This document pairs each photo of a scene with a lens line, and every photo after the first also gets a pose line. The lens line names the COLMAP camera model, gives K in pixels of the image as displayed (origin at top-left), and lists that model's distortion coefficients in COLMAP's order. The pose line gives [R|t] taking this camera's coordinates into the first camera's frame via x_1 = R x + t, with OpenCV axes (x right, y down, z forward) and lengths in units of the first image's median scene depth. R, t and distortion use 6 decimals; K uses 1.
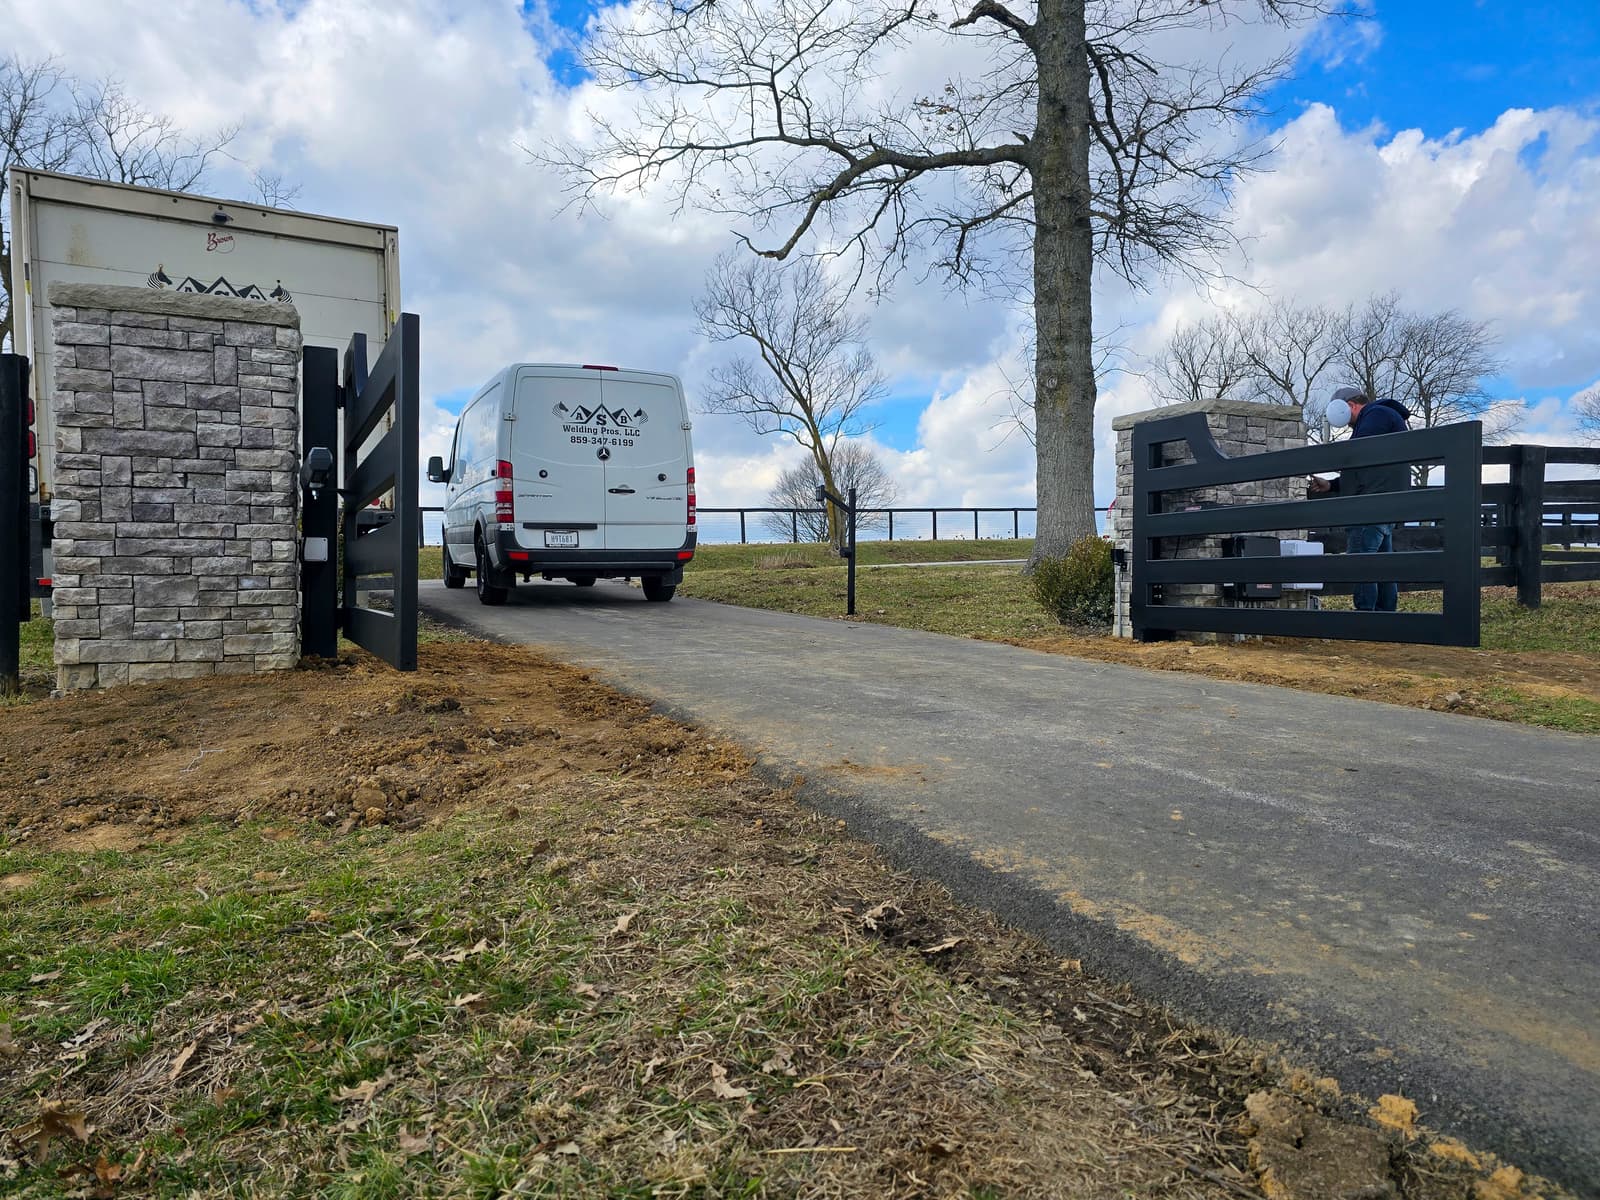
lens RADIAL K [[1259.0, 0, 797.3], [0, 1259.0, 630.7], [0, 0, 1]] dist [0.053528, -0.058887]
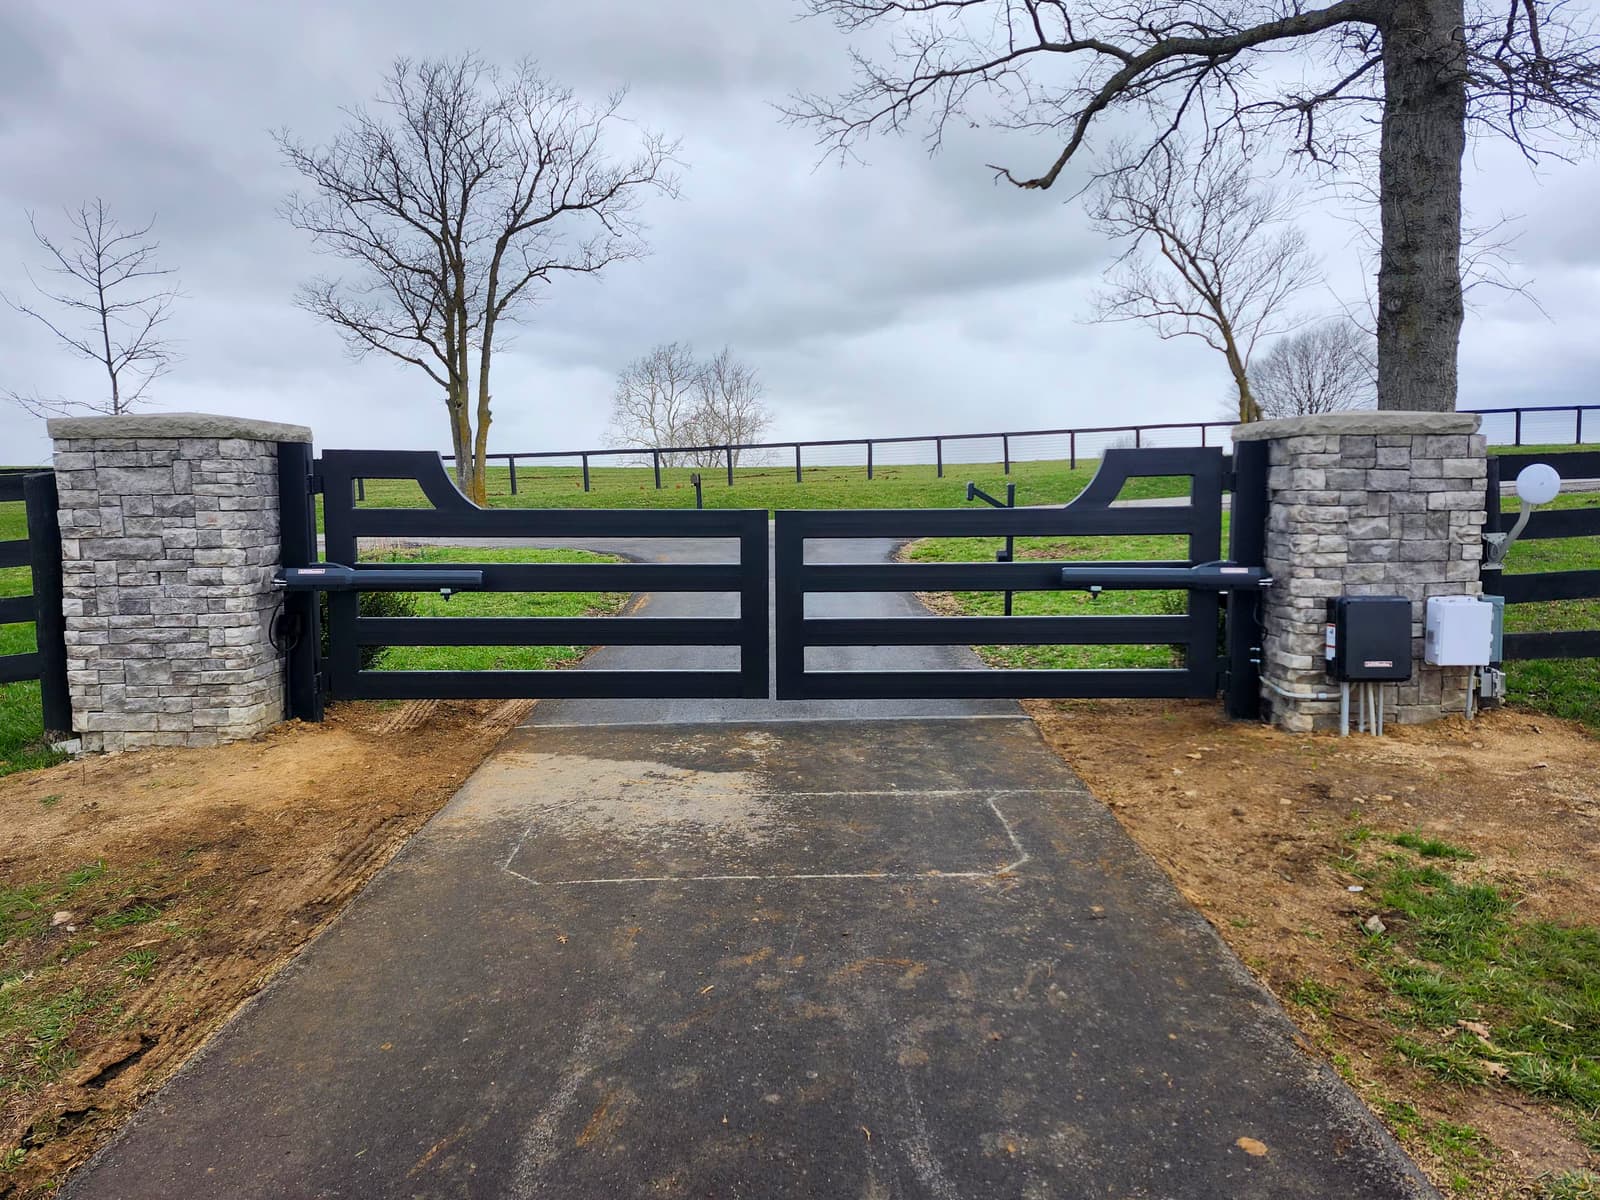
lens RADIAL K [[1283.7, 0, 800.0], [0, 1283.7, 600.0], [0, 0, 1]] dist [0.089904, -0.117203]
pose [[0.884062, 0.041703, -0.465504, 0.340297], [0.003512, 0.995390, 0.095845, -0.119891], [0.467356, -0.086368, 0.879841, 0.124923]]
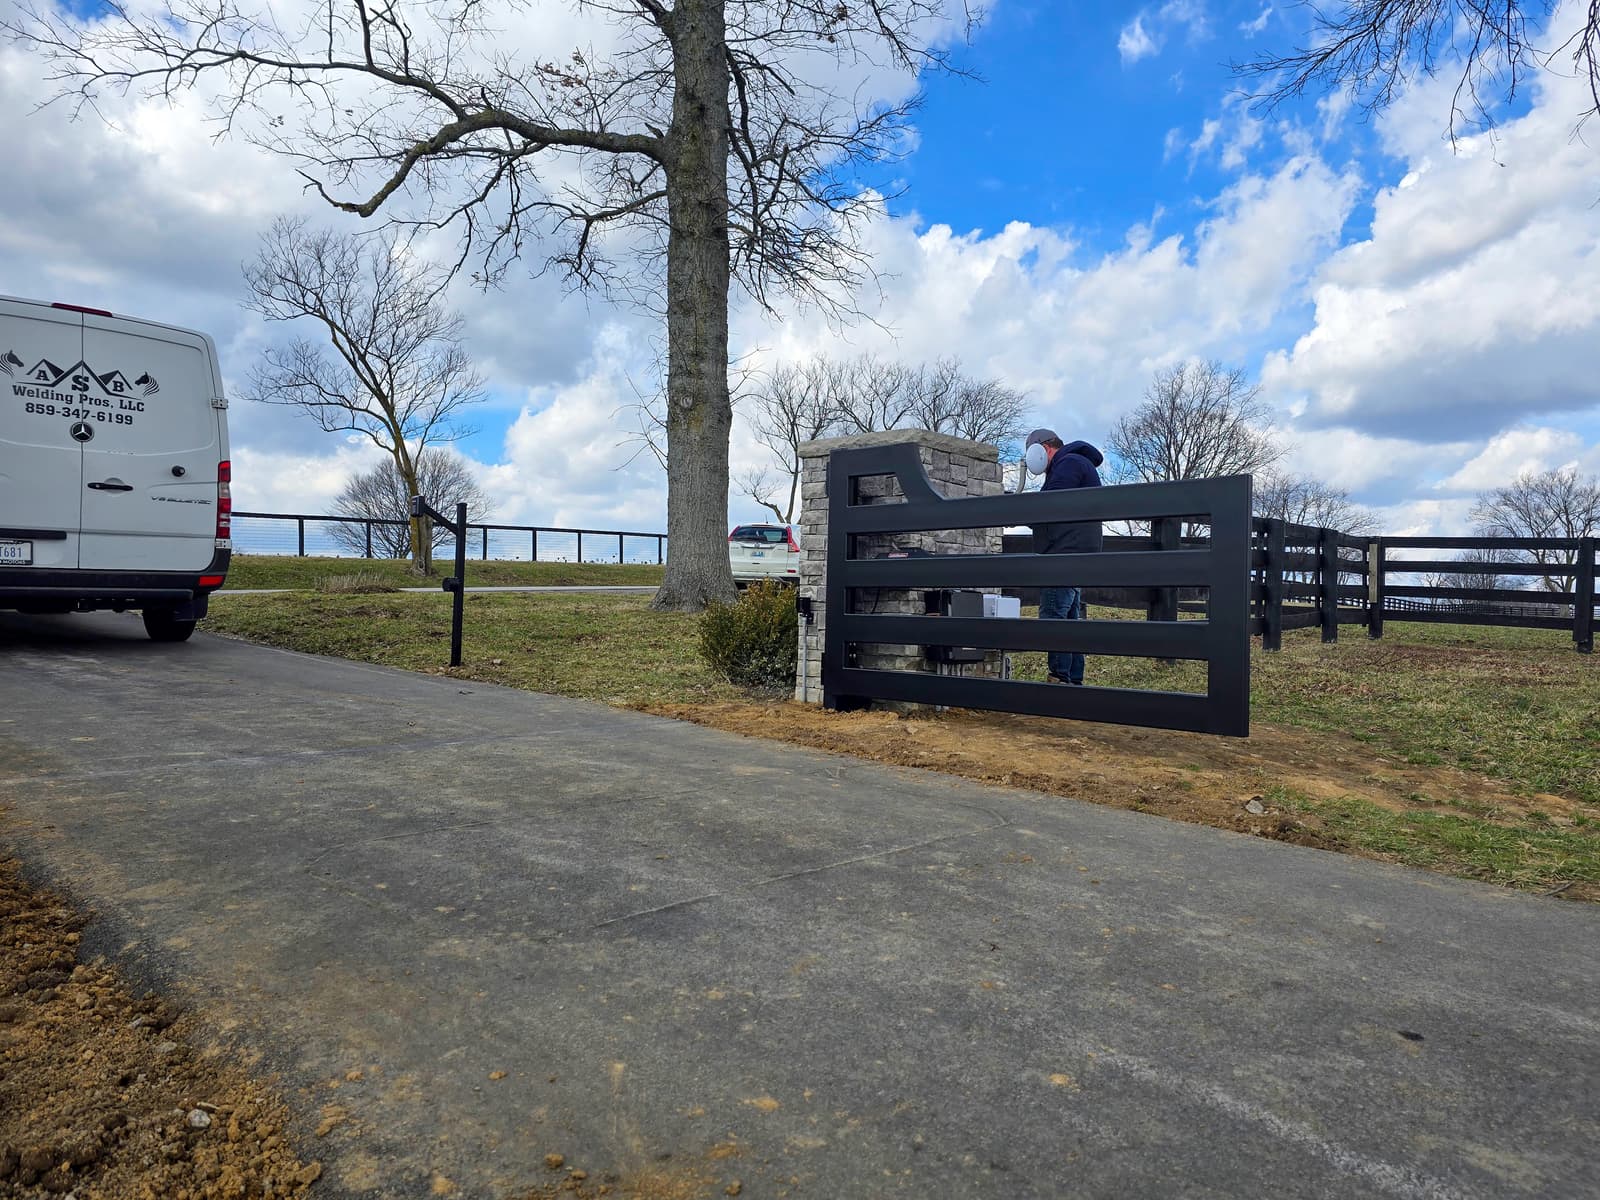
lens RADIAL K [[1156.5, 0, 858.1], [0, 1156.5, 596.9], [0, 0, 1]] dist [0.089238, -0.101141]
pose [[0.919995, 0.029427, 0.390823, -0.011419], [-0.014692, 0.999066, -0.040639, -0.029284], [-0.391654, 0.031646, 0.919568, 0.238063]]
